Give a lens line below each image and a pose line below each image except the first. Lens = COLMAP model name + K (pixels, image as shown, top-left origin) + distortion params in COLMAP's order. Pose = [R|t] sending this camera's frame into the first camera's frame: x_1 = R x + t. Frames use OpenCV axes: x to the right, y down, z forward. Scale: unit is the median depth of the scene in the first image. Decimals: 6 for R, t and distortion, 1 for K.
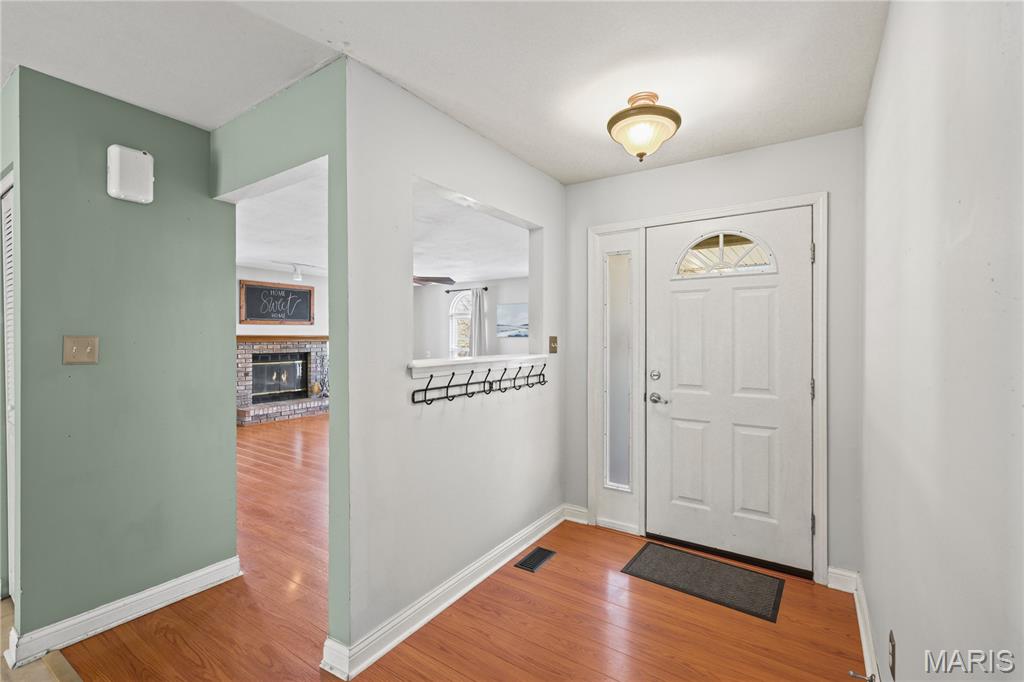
lens RADIAL K [[446.5, 0, 509.0], [0, 446.5, 338.8], [0, 0, 1]] dist [0.006422, 0.001137]
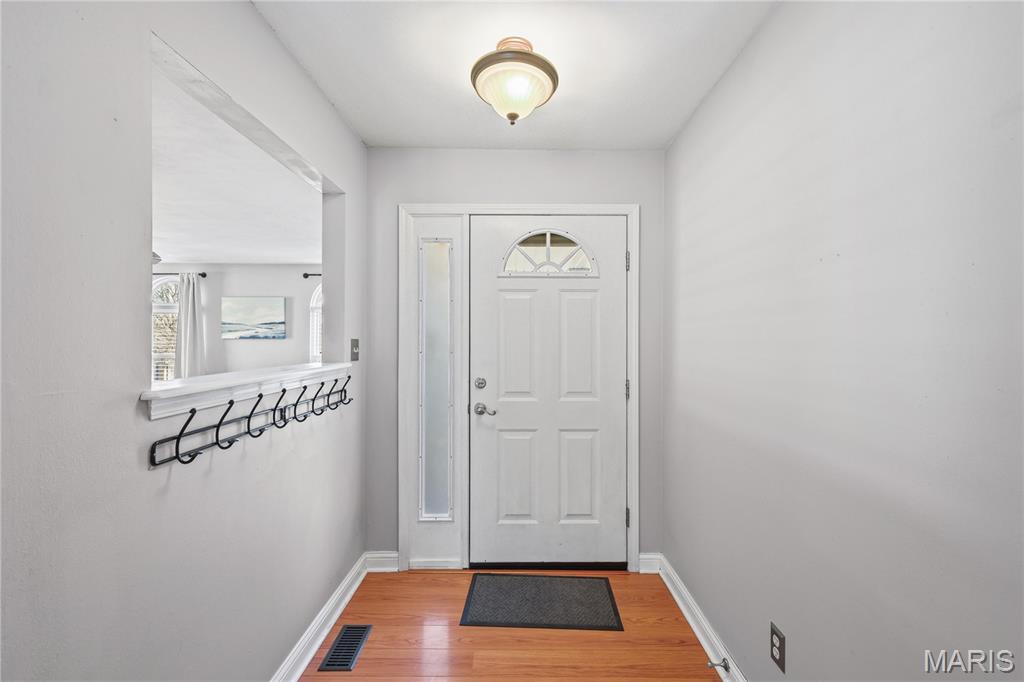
lens RADIAL K [[446.5, 0, 514.6], [0, 446.5, 341.5], [0, 0, 1]] dist [0.006422, 0.001137]
pose [[0.830110, -0.001058, 0.557599, -0.130749], [-0.000030, 0.999998, 0.001941, -0.003229], [-0.557600, -0.001628, 0.830108, 0.273012]]
